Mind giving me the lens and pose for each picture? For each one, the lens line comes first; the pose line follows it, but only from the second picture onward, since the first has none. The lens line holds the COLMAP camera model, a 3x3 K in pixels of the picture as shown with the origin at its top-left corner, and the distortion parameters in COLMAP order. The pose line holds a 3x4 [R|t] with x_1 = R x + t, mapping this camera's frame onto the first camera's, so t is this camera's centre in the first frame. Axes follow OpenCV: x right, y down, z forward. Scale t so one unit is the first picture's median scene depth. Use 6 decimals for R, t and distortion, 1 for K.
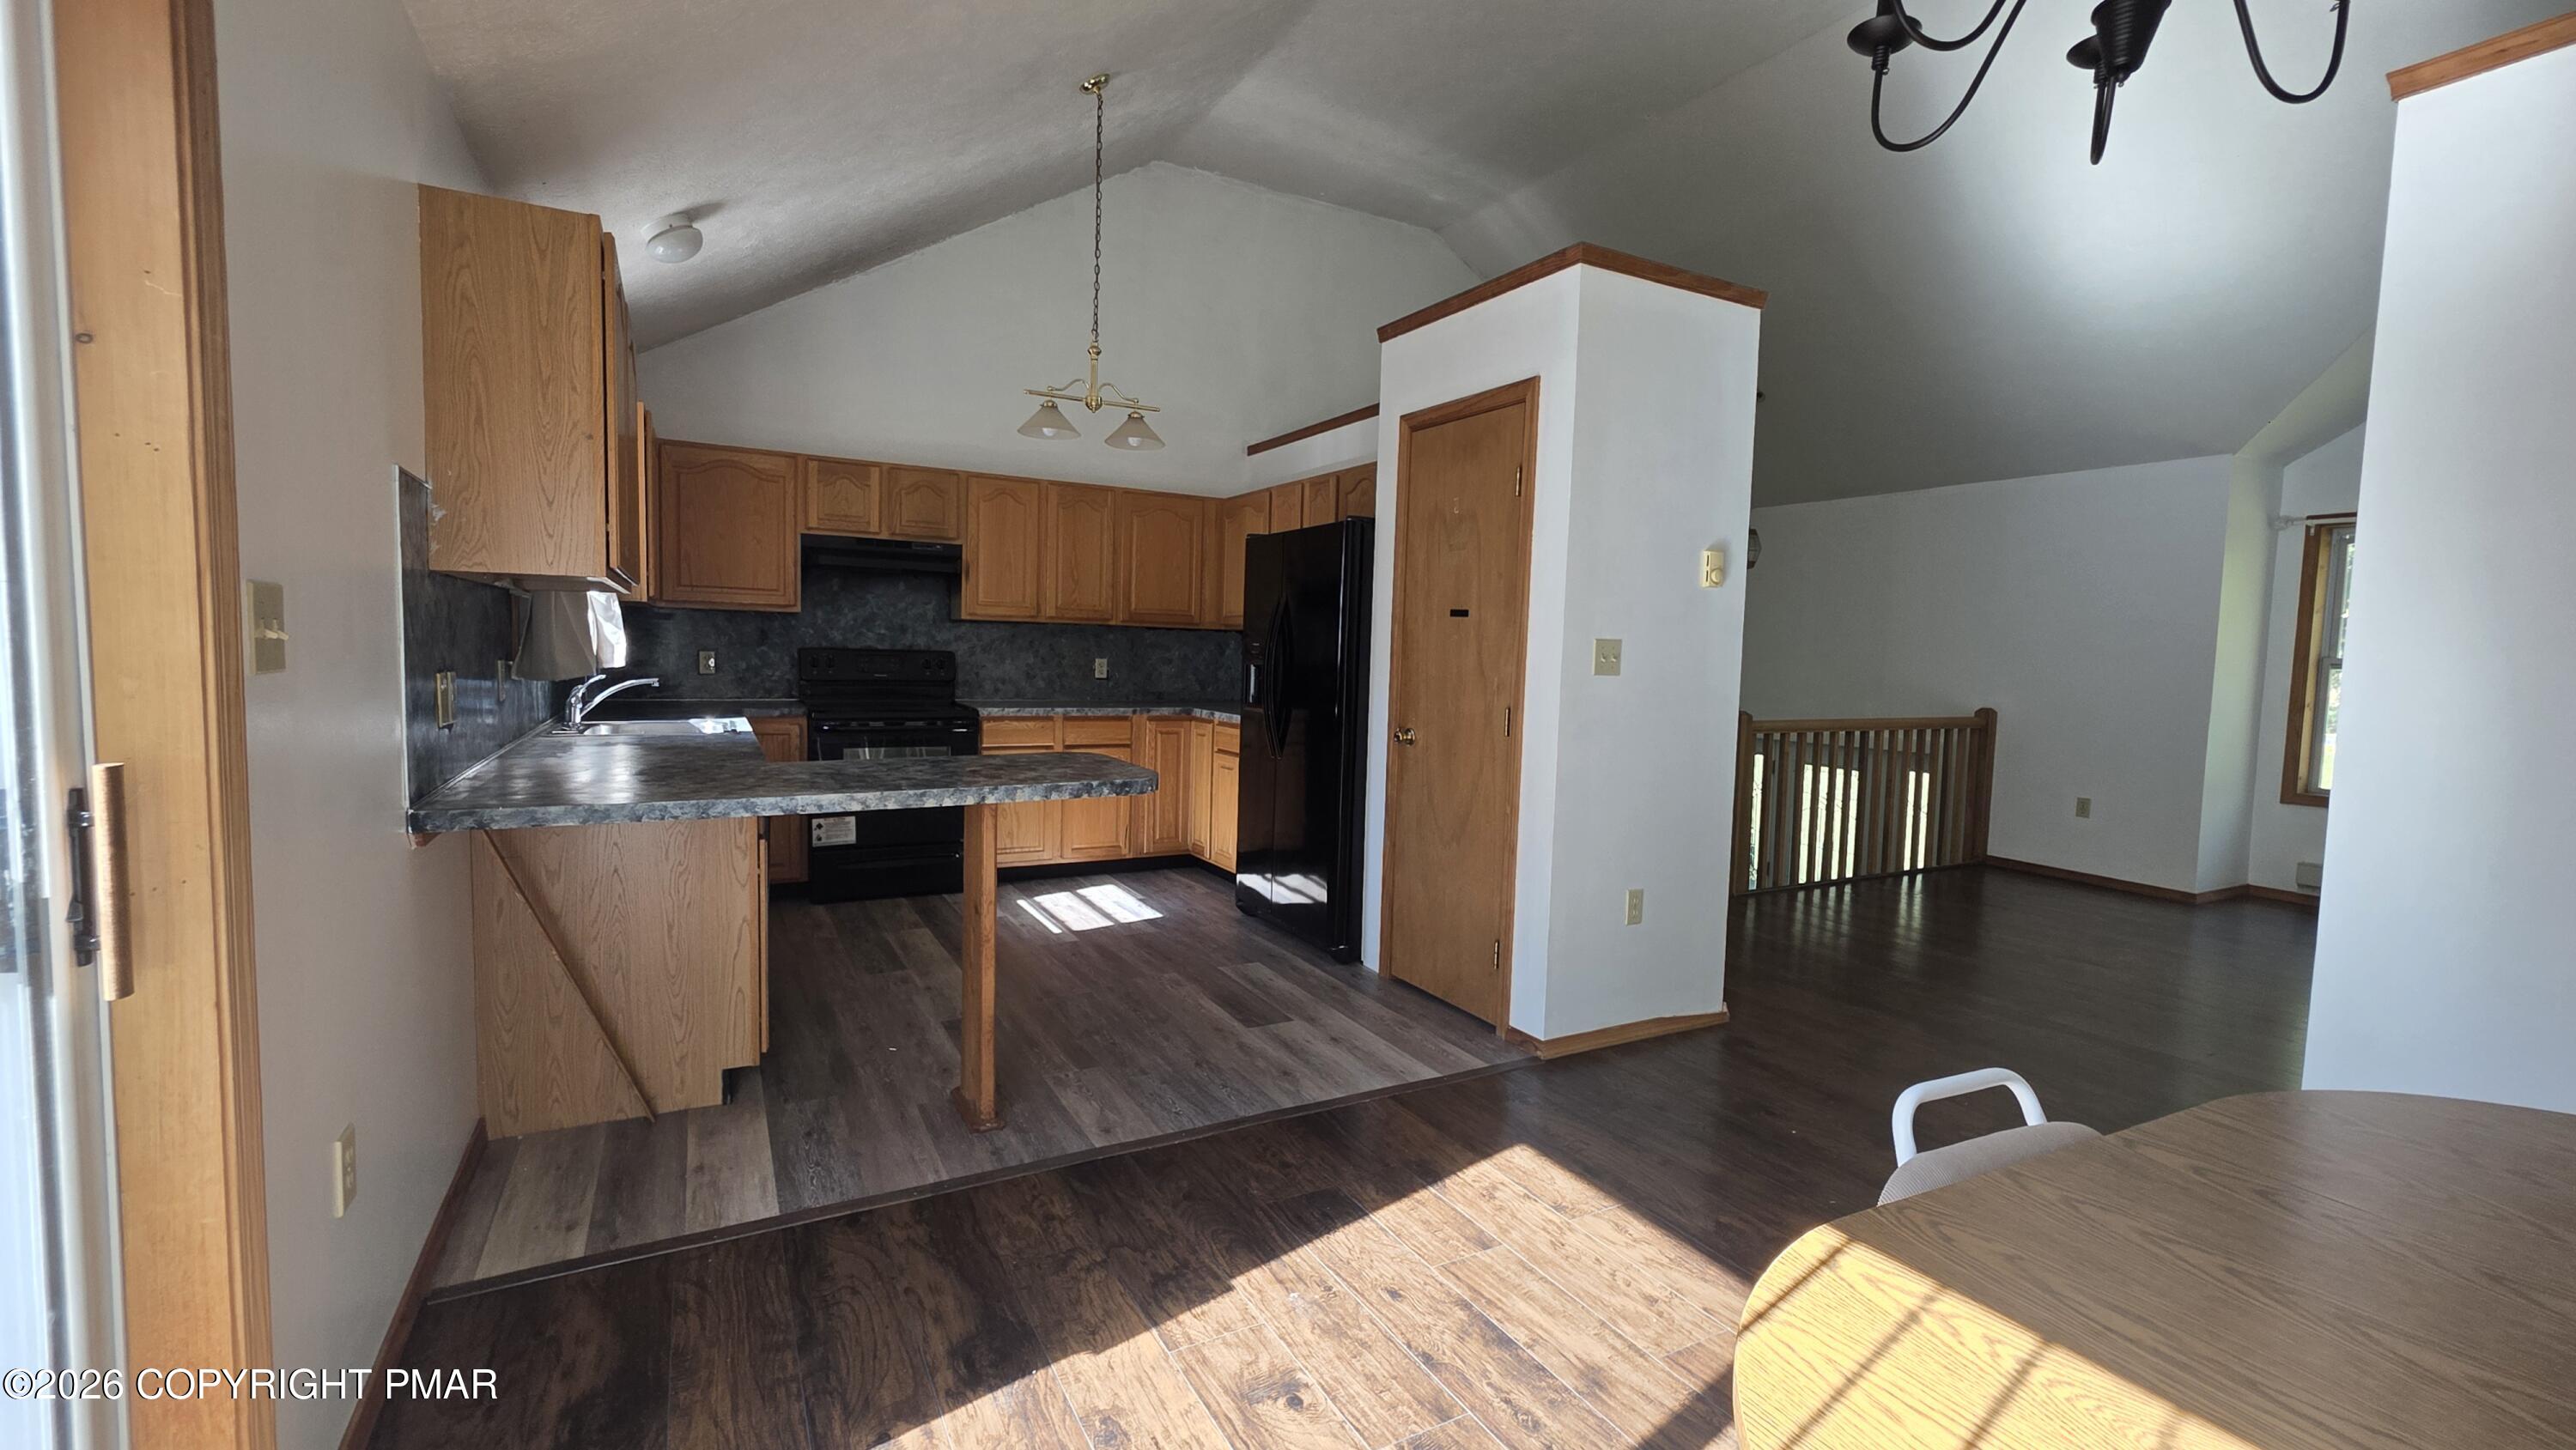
lens RADIAL K [[1071.1, 0, 1286.7], [0, 1071.1, 718.5], [0, 0, 1]] dist [0.003272, 0.000145]
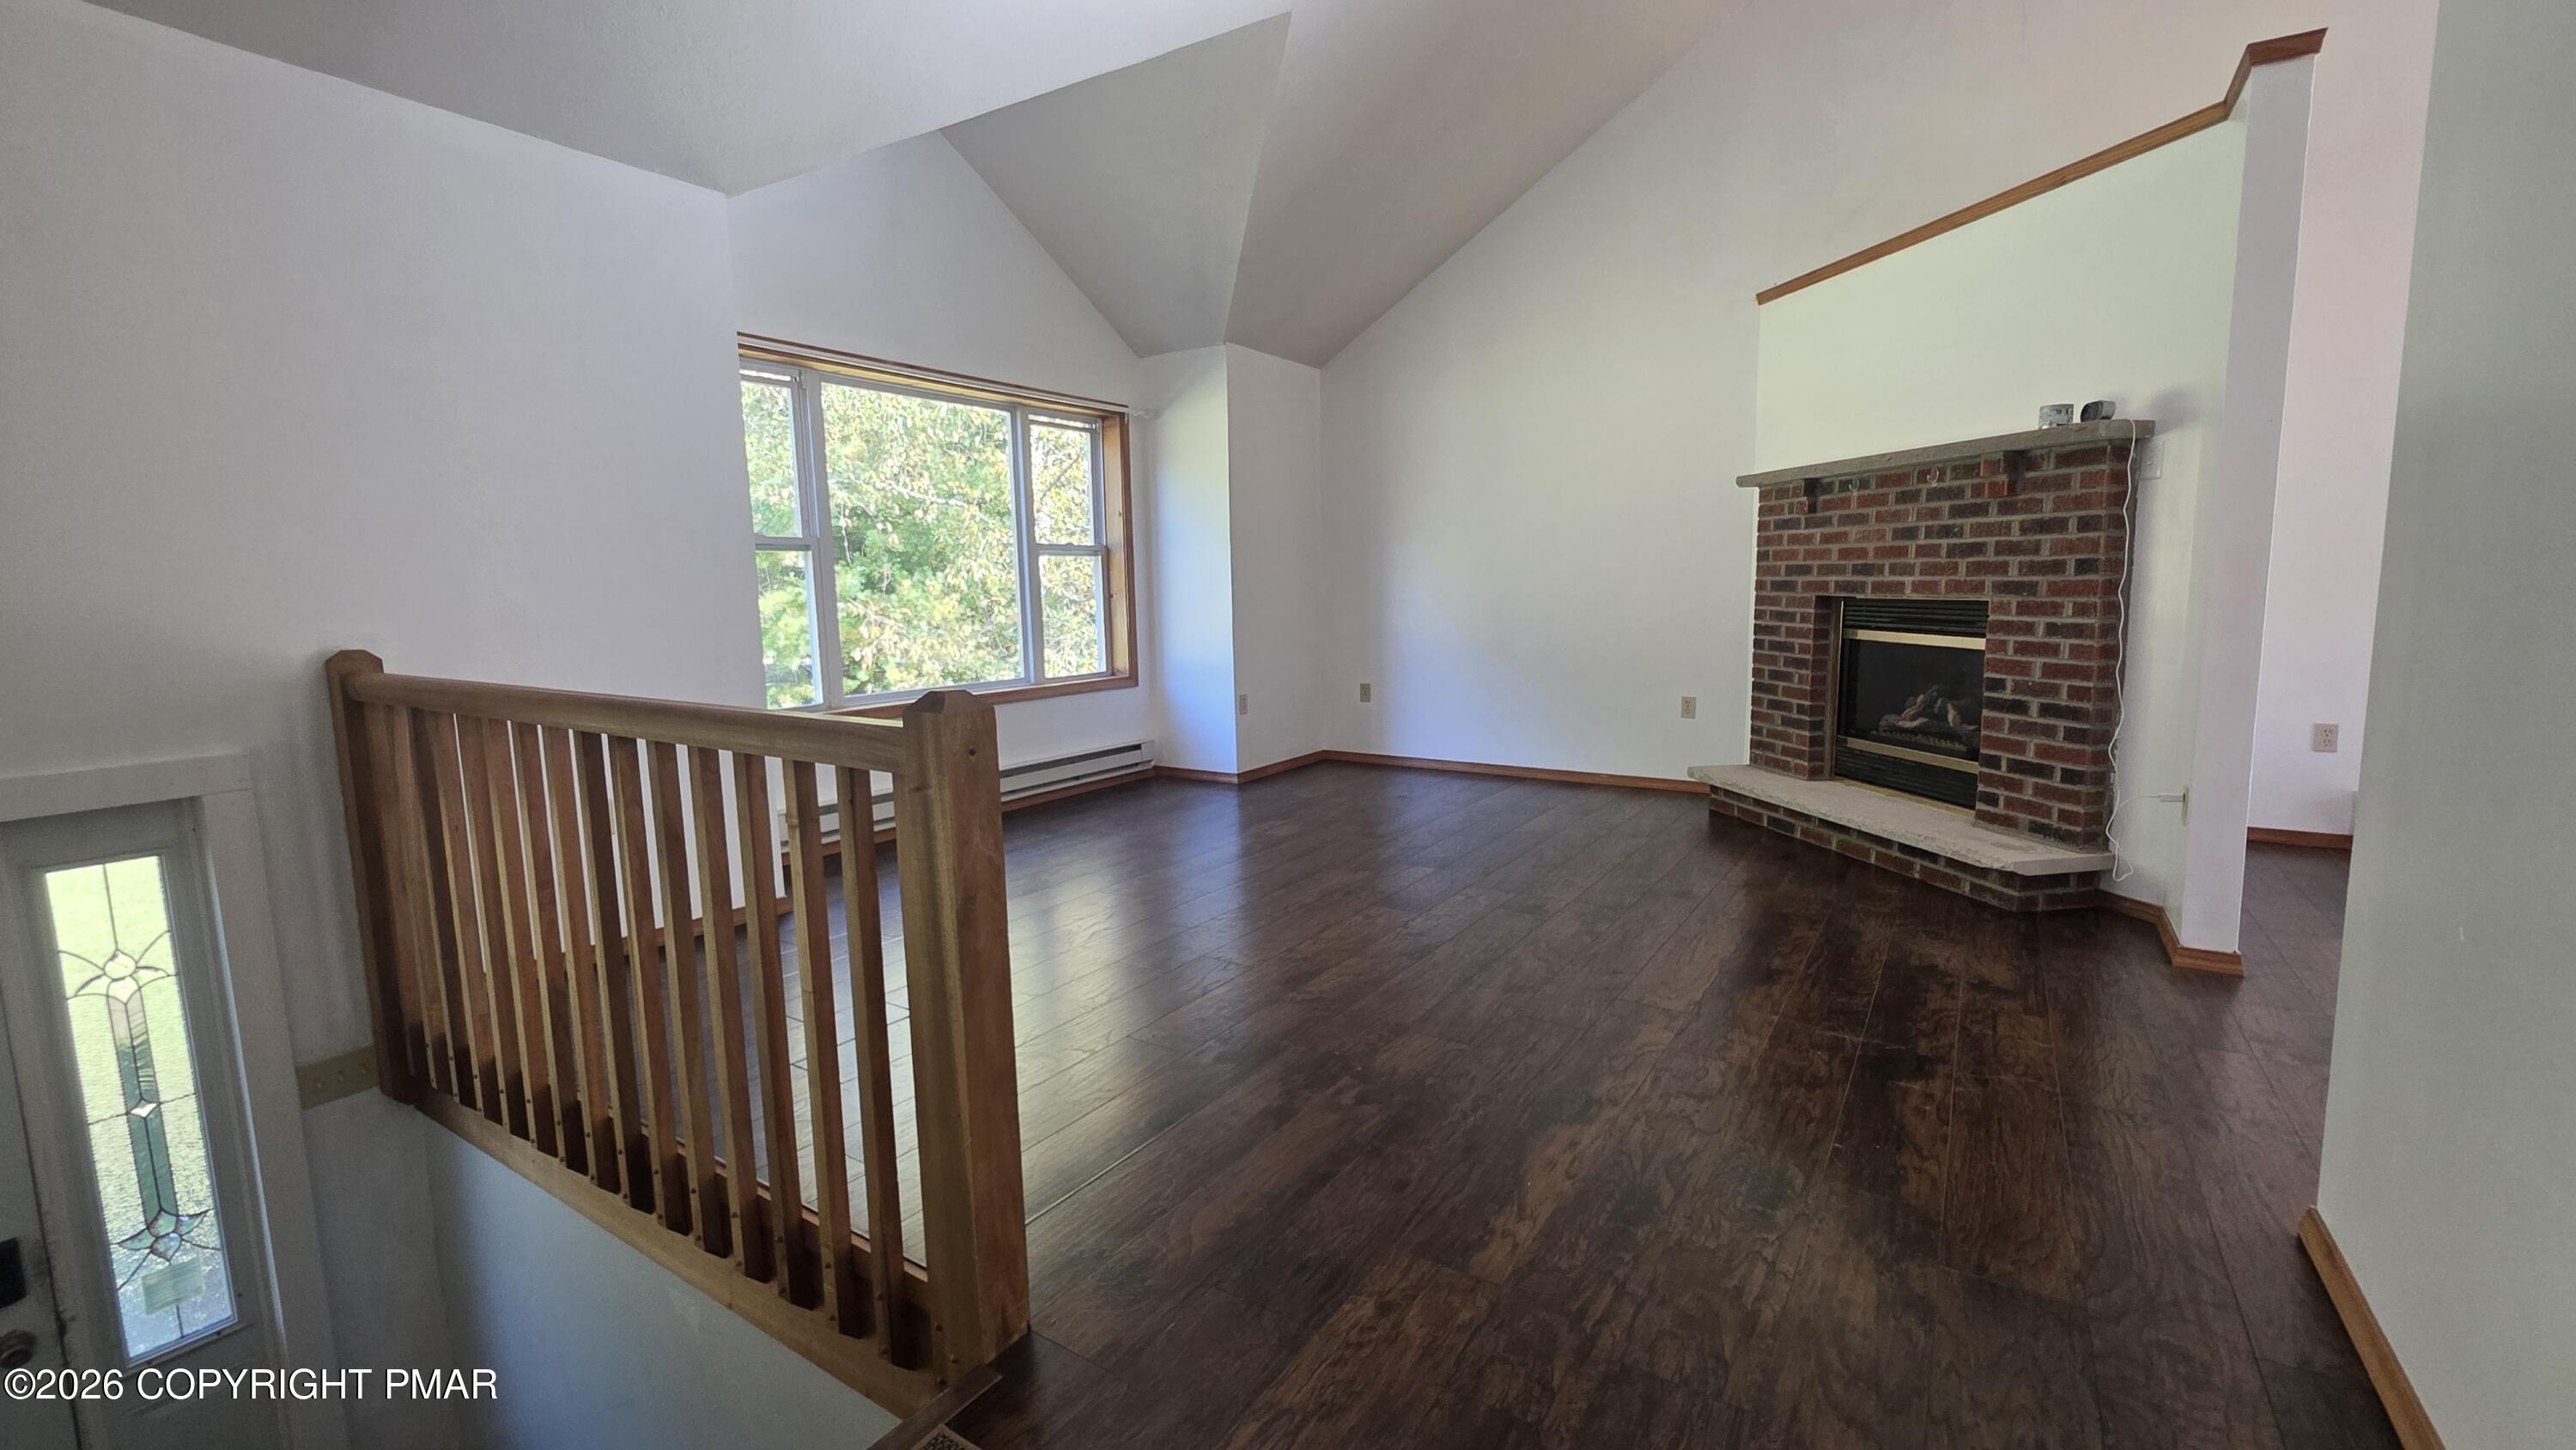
lens RADIAL K [[1071.1, 0, 1284.5], [0, 1071.1, 712.2], [0, 0, 1]] dist [0.003272, 0.000145]
pose [[-0.463823, -0.127107, 0.876762, 0.198338], [0.062653, 0.982470, 0.175577, -0.056108], [-0.883710, 0.136368, -0.447729, 1.362268]]
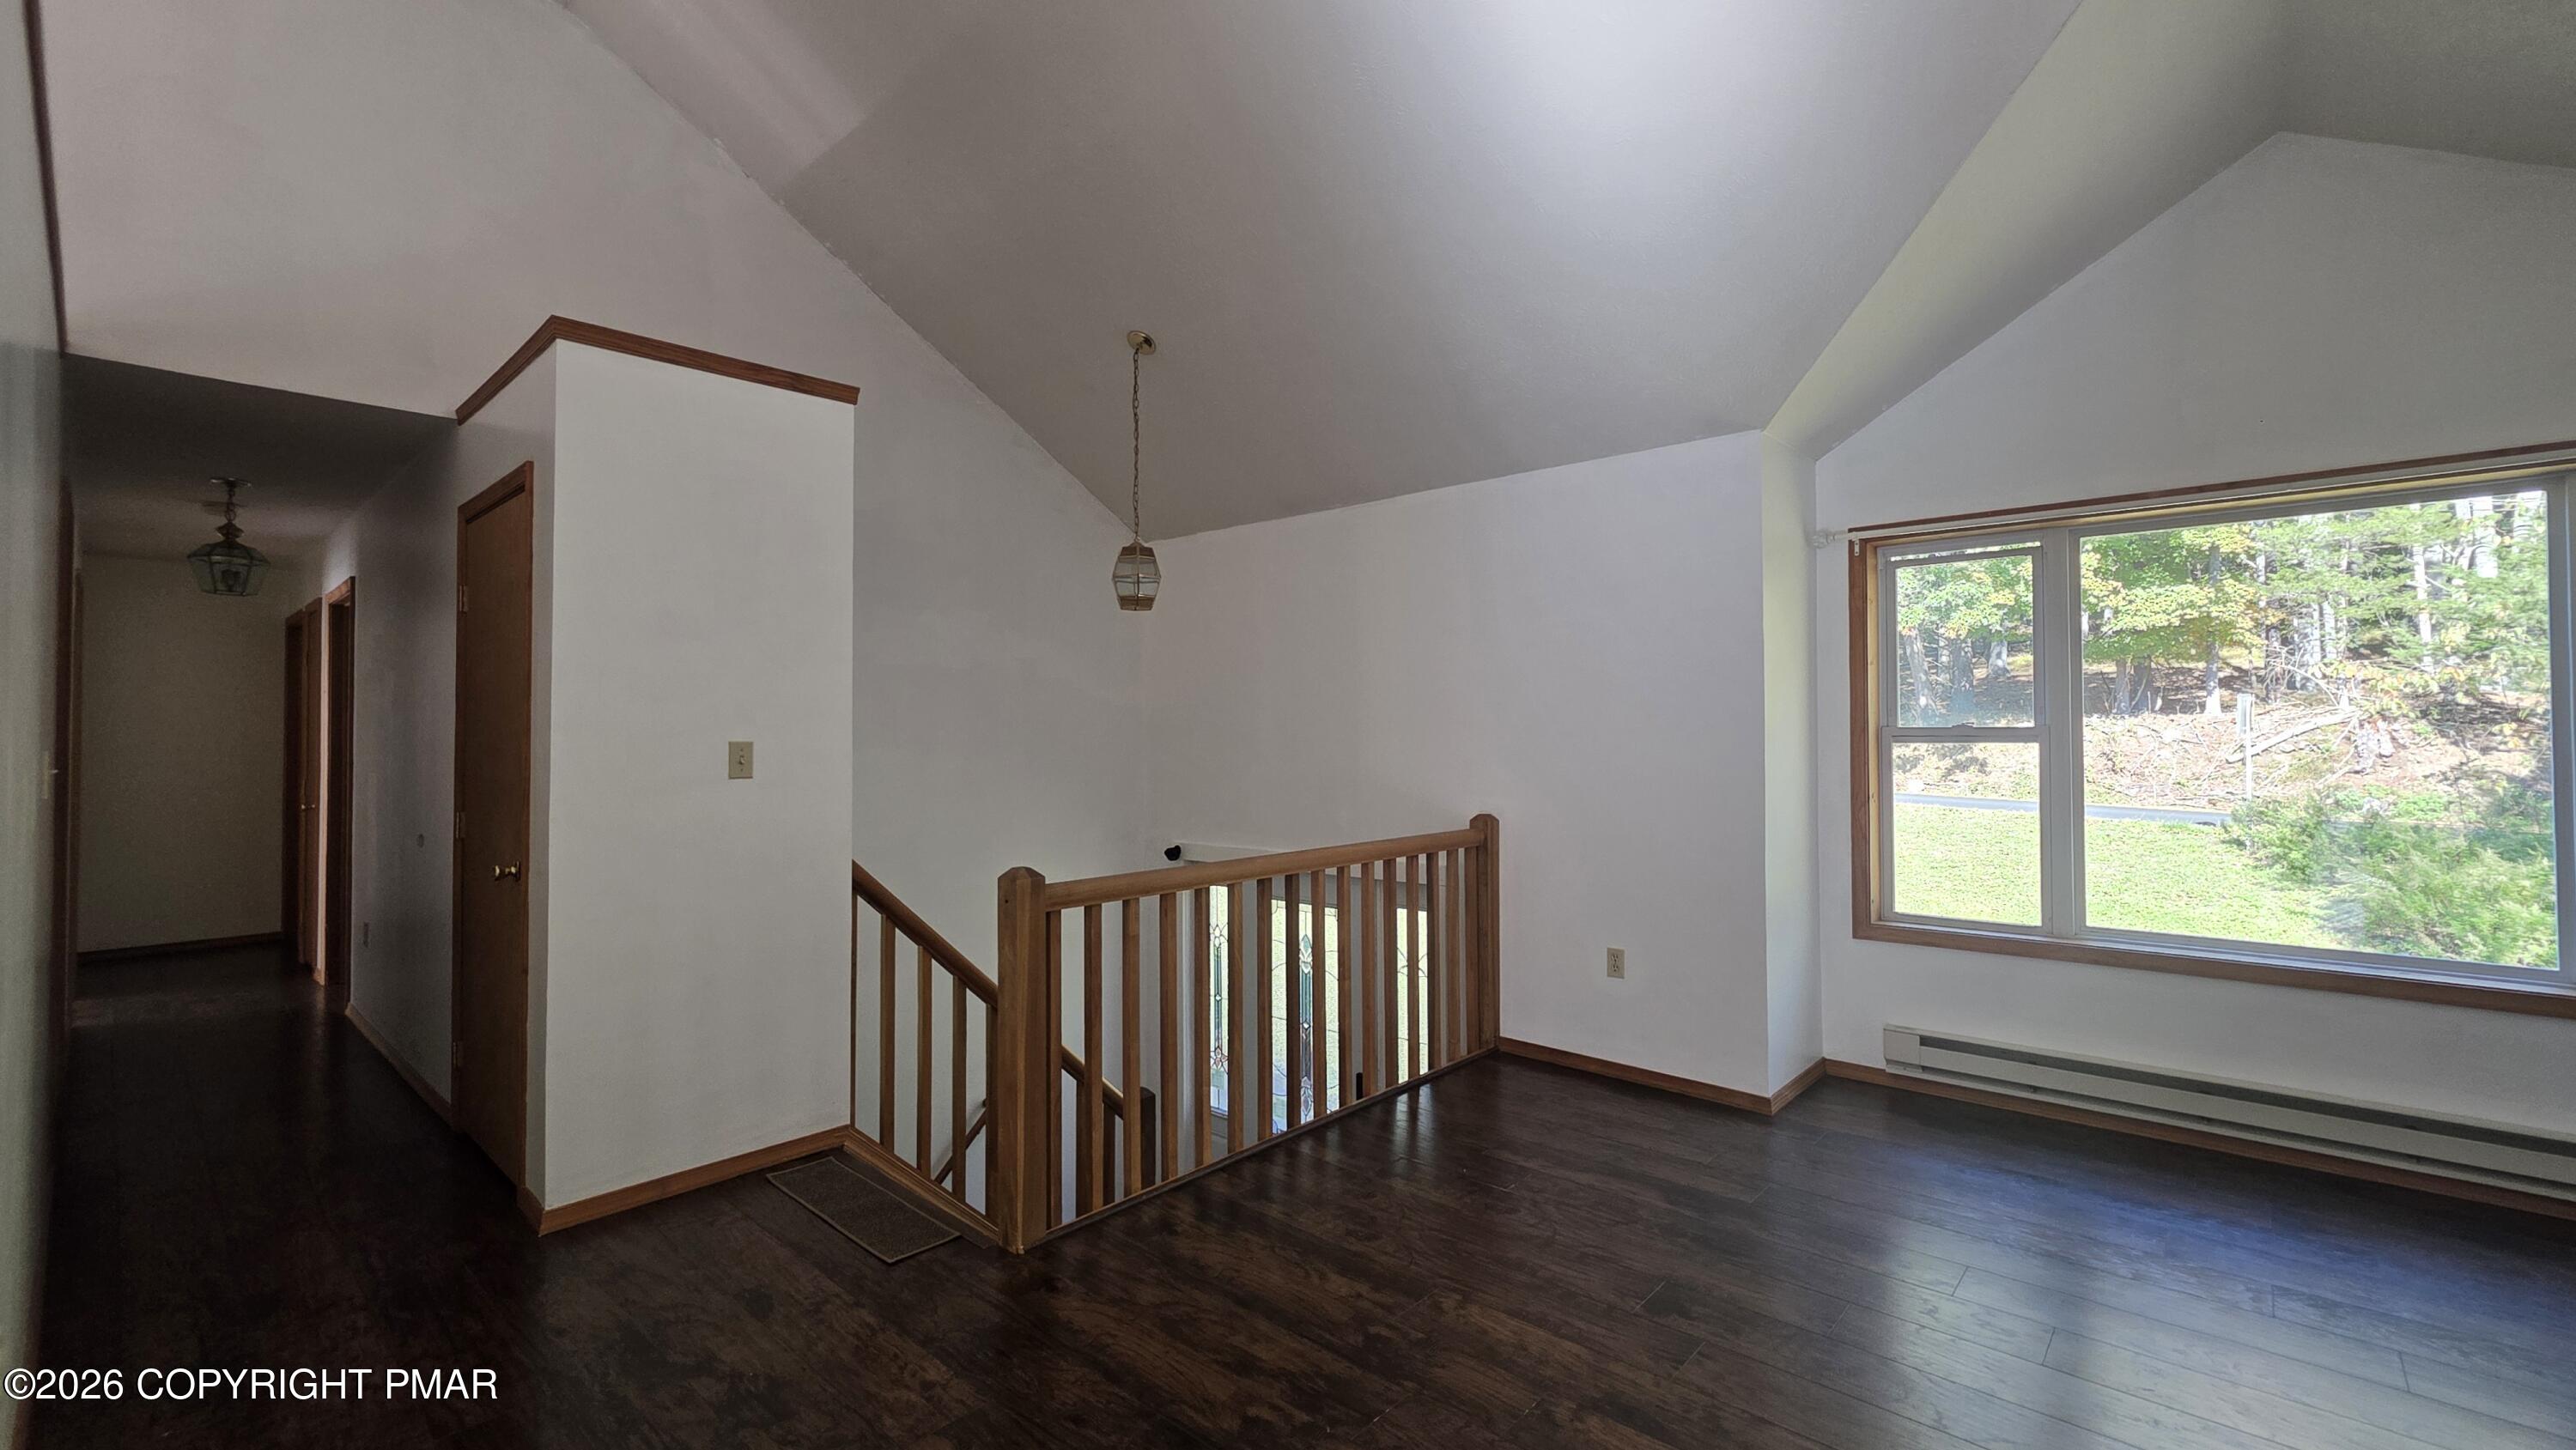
lens RADIAL K [[1071.1, 0, 1286.6], [0, 1071.1, 713.4], [0, 0, 1]] dist [0.003272, 0.000145]
pose [[0.946367, -0.024903, 0.322133, 0.497999], [0.051476, 0.995911, -0.074238, -0.045457], [-0.318967, 0.086838, 0.943779, 0.624999]]
